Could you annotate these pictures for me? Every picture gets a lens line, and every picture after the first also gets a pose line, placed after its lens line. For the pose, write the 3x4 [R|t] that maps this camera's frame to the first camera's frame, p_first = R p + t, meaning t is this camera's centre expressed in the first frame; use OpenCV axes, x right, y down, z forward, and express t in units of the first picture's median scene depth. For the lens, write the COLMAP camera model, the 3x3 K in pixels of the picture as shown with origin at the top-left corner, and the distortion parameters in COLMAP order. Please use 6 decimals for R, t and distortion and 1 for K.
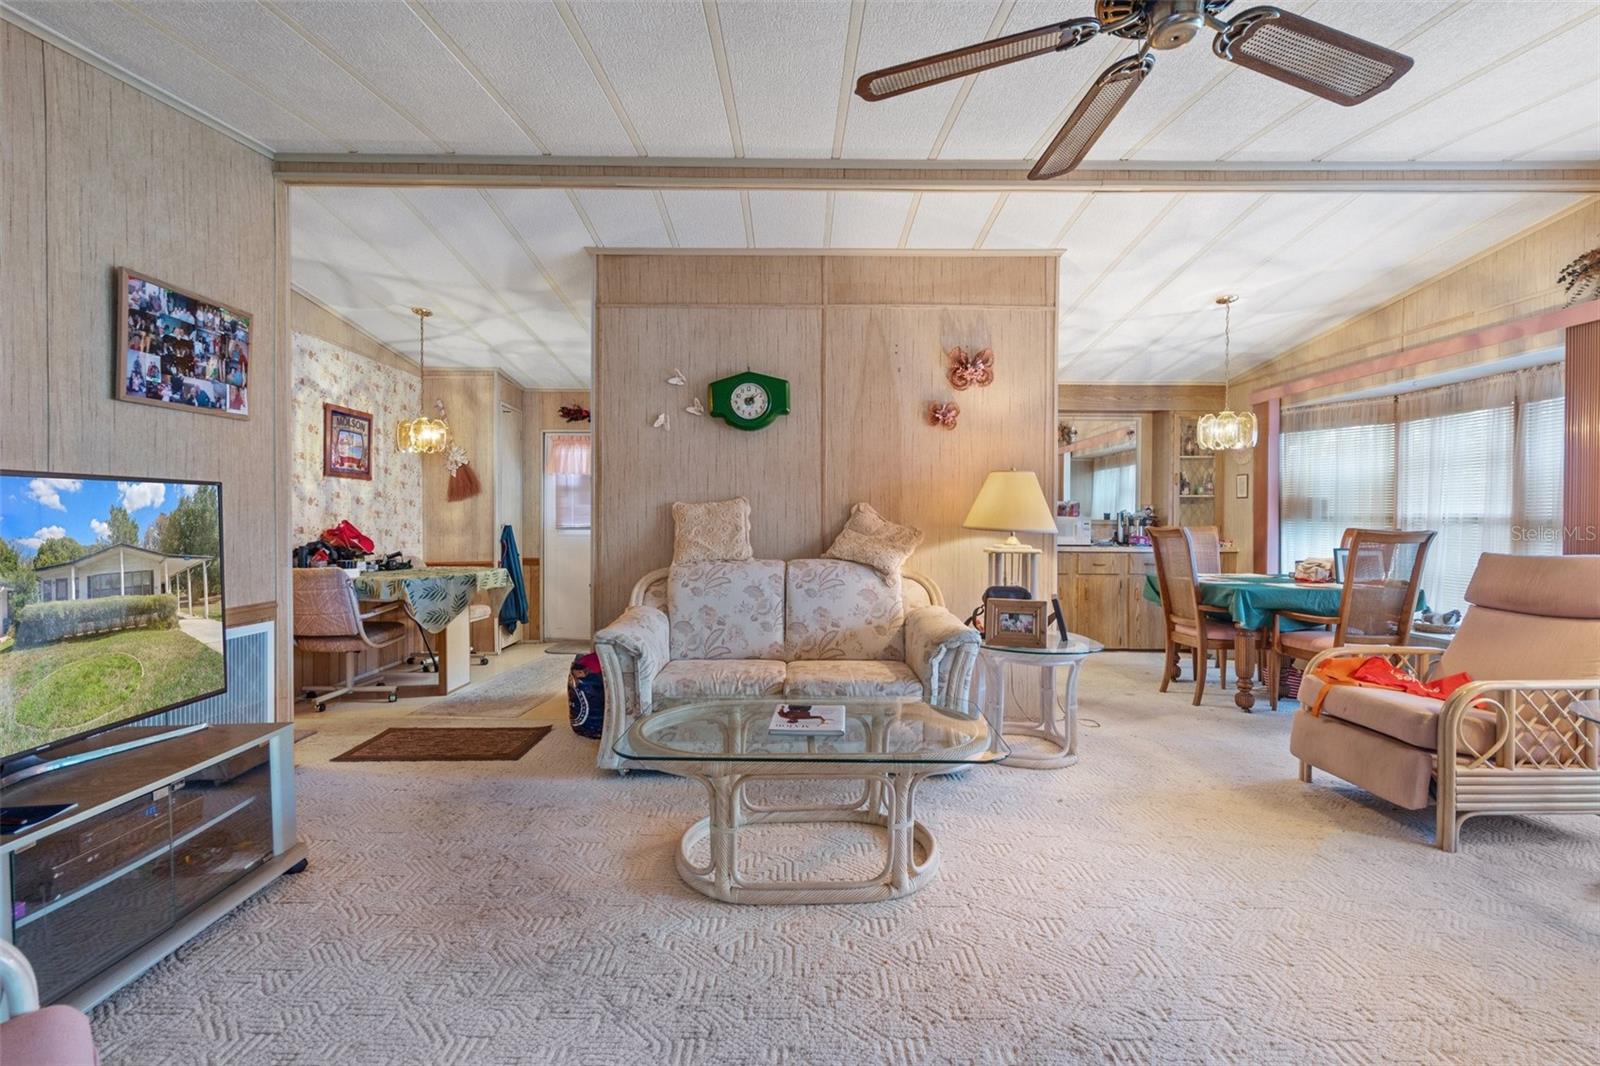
lens RADIAL K [[724.1, 0, 796.8], [0, 724.1, 528.9], [0, 0, 1]] dist [-0.002521, 0.000588]
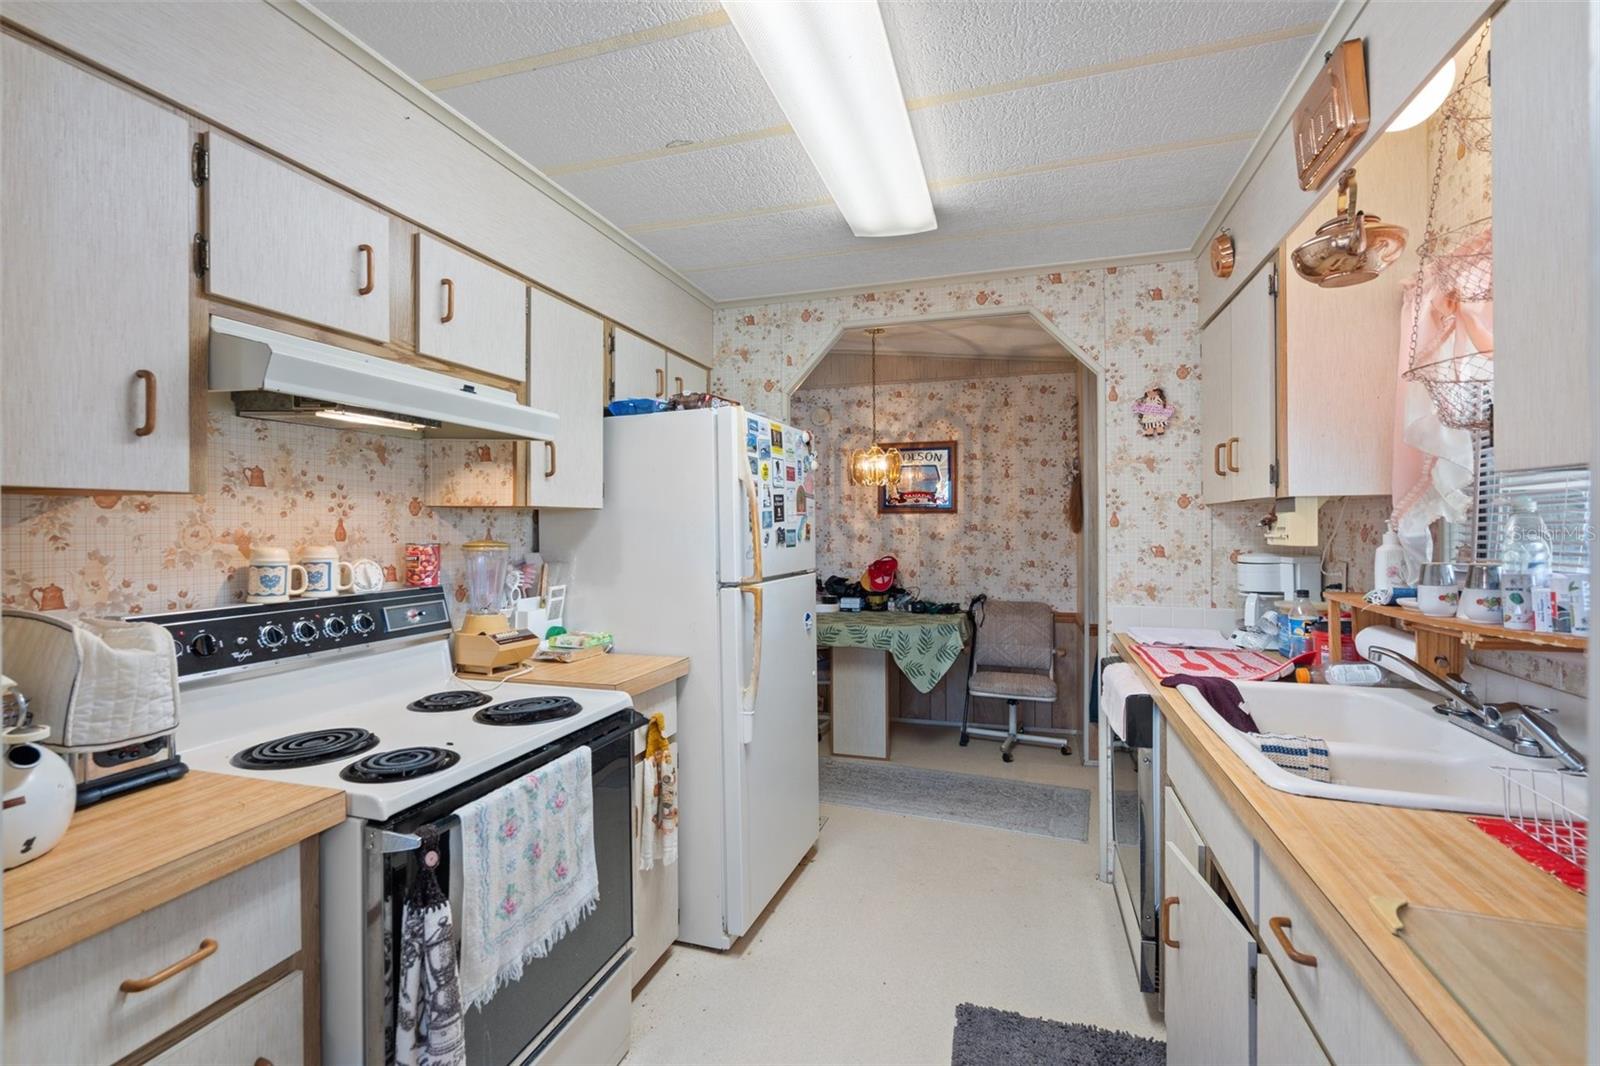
lens RADIAL K [[724.1, 0, 796.8], [0, 724.1, 528.9], [0, 0, 1]] dist [-0.002521, 0.000588]
pose [[-0.307130, 0.002539, -0.951664, 0.392201], [-0.006814, 0.999965, 0.004868, -0.057821], [0.951643, 0.007980, -0.307102, 1.252134]]
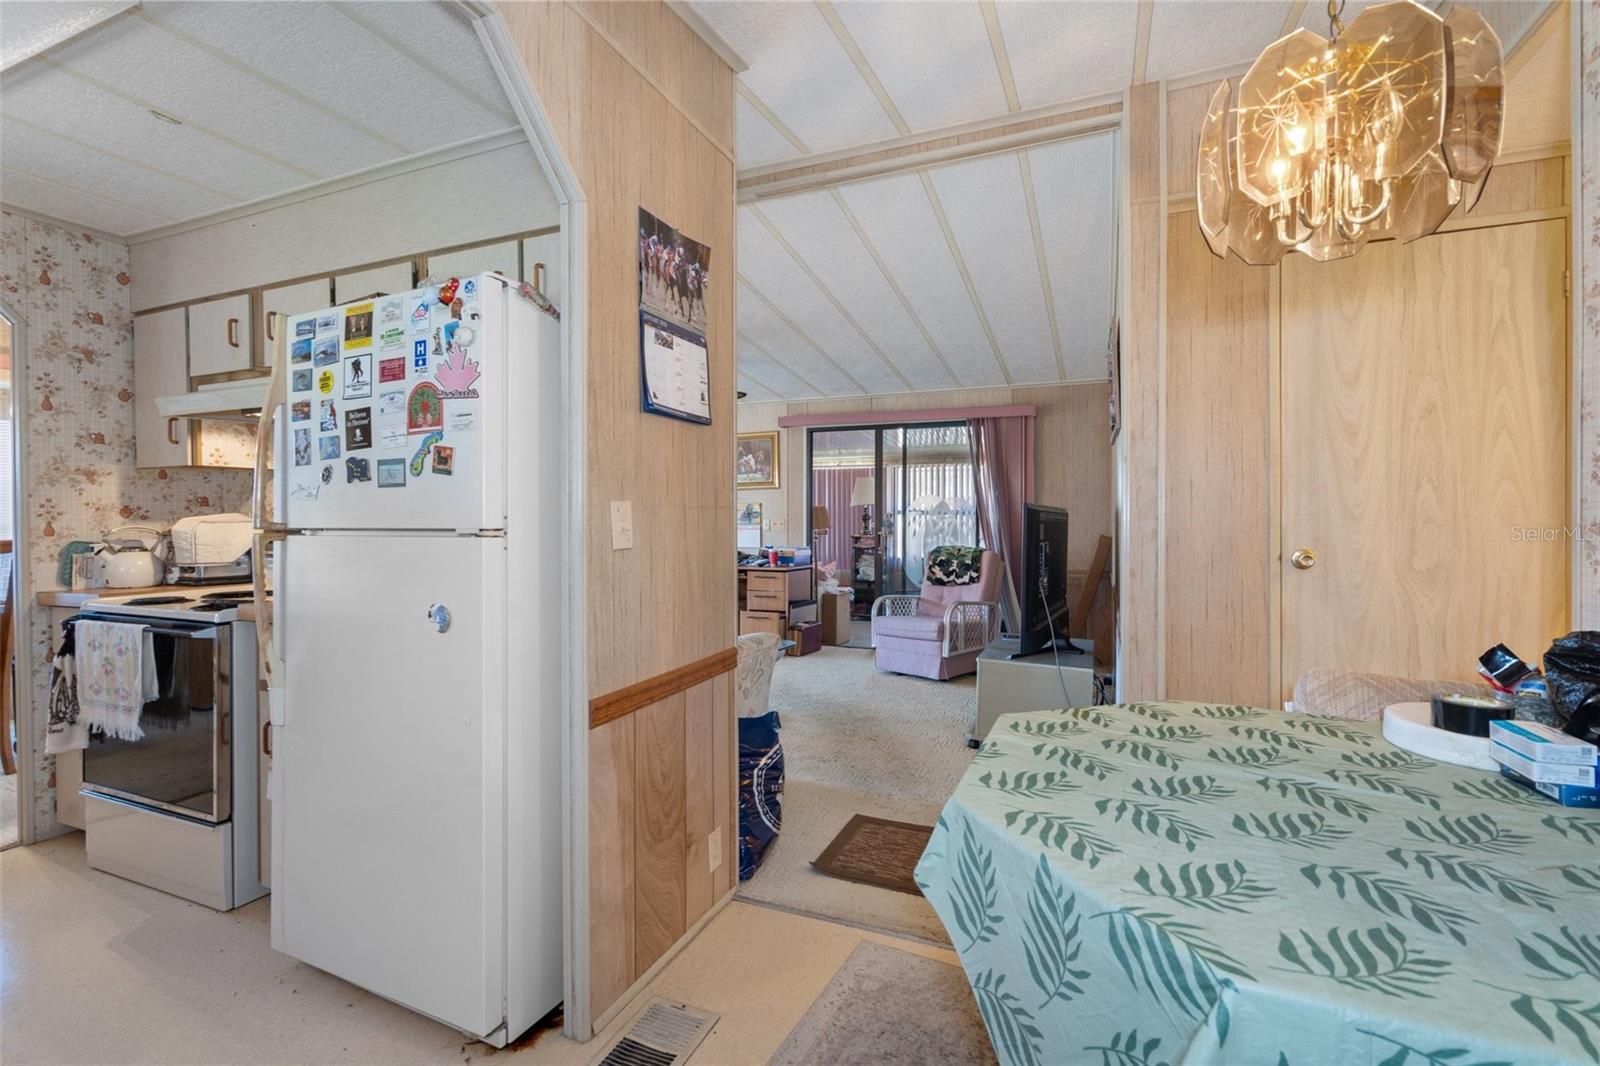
lens RADIAL K [[726.5, 0, 793.8], [0, 726.5, 524.6], [0, 0, 1]] dist [-0.001239, 0.000599]
pose [[-0.917308, -0.004304, 0.398154, -0.487359], [0.004391, 0.999771, 0.020923, -0.028270], [-0.398153, 0.020941, -0.917080, 1.324828]]
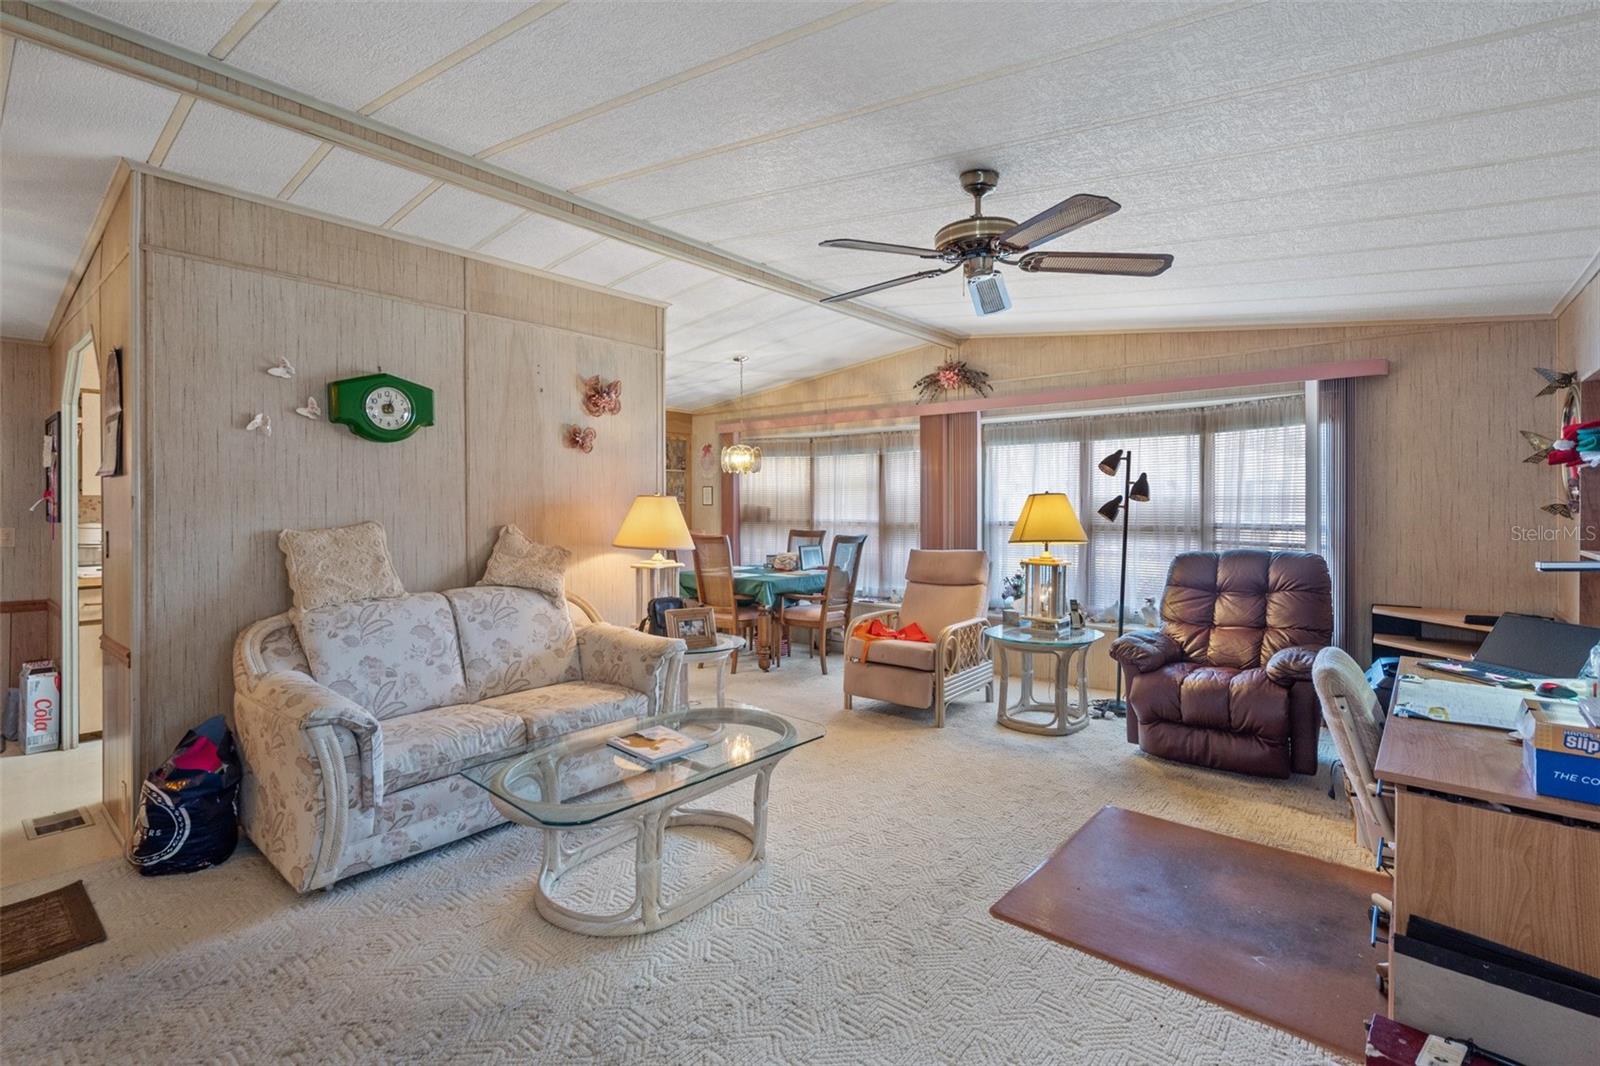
lens RADIAL K [[735.6, 0, 793.6], [0, 735.6, 514.7], [0, 0, 1]] dist [-0.001817, 0.004324]
pose [[0.648025, -0.015235, 0.761467, -0.358473], [0.015082, 0.999861, 0.007170, -0.043934], [-0.761470, 0.006838, 0.648164, 0.068419]]
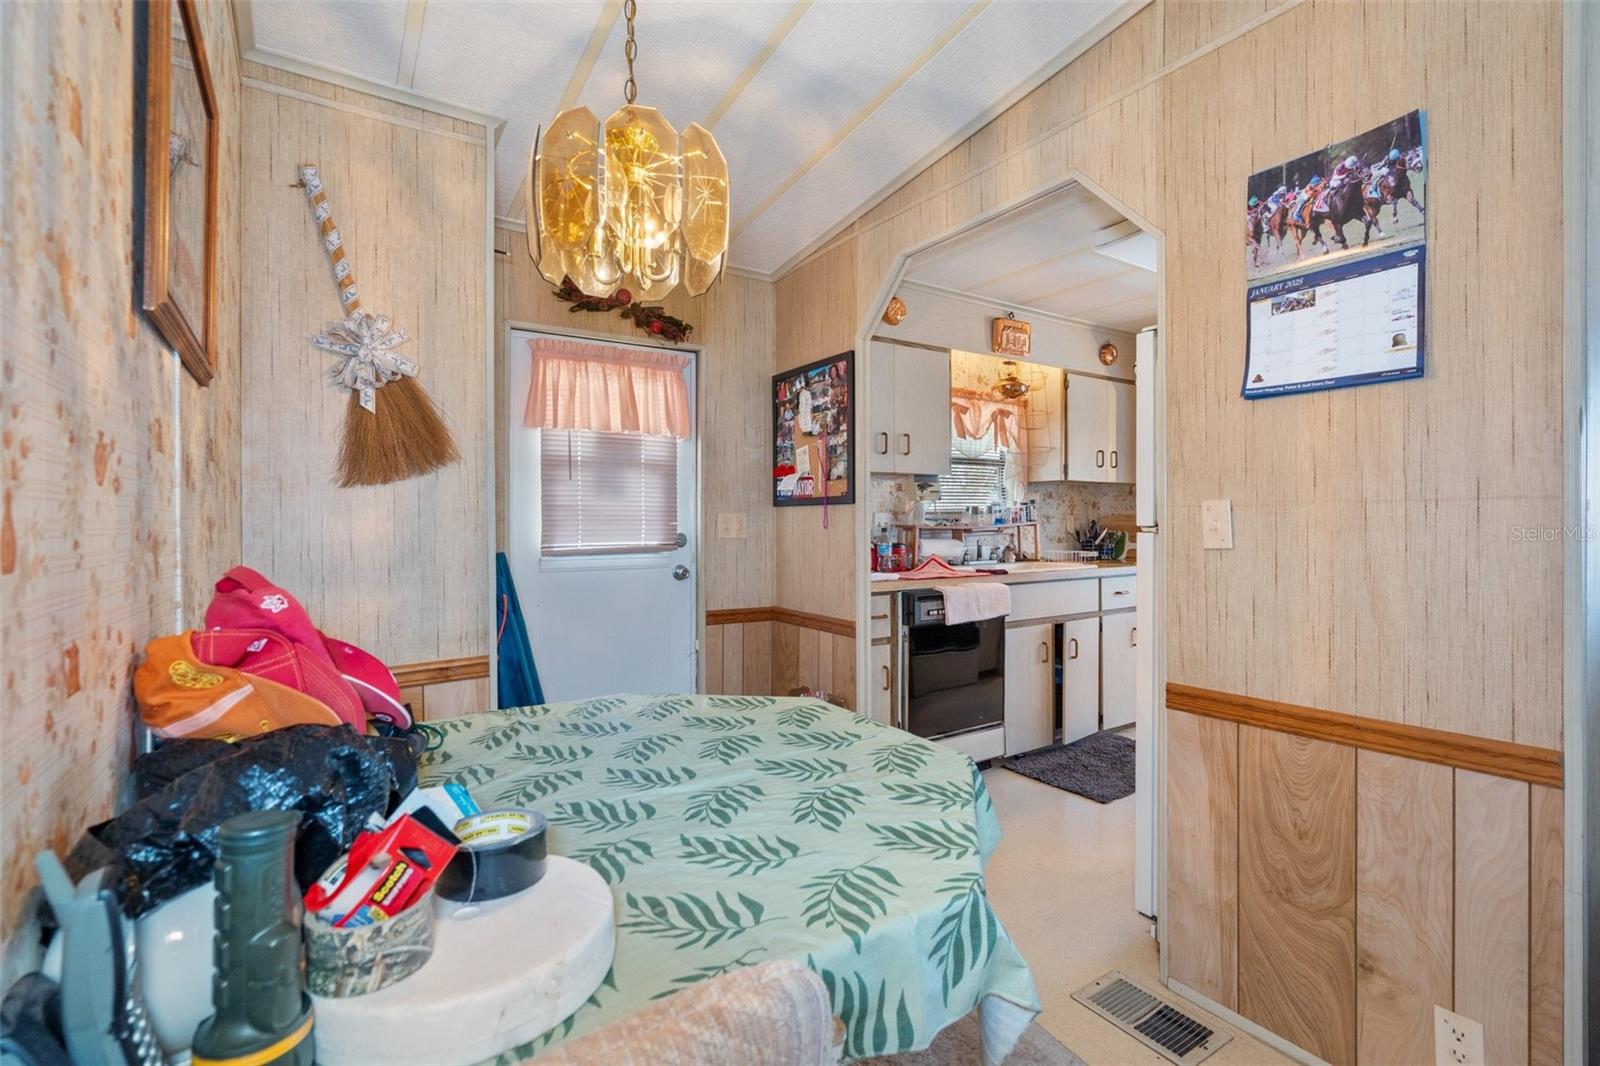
lens RADIAL K [[735.6, 0, 793.6], [0, 735.6, 514.7], [0, 0, 1]] dist [-0.001817, 0.004324]
pose [[0.841676, -0.002673, 0.539976, -0.642820], [0.013437, 0.999782, -0.015996, -0.022356], [-0.539815, 0.020719, 0.841529, 0.805976]]
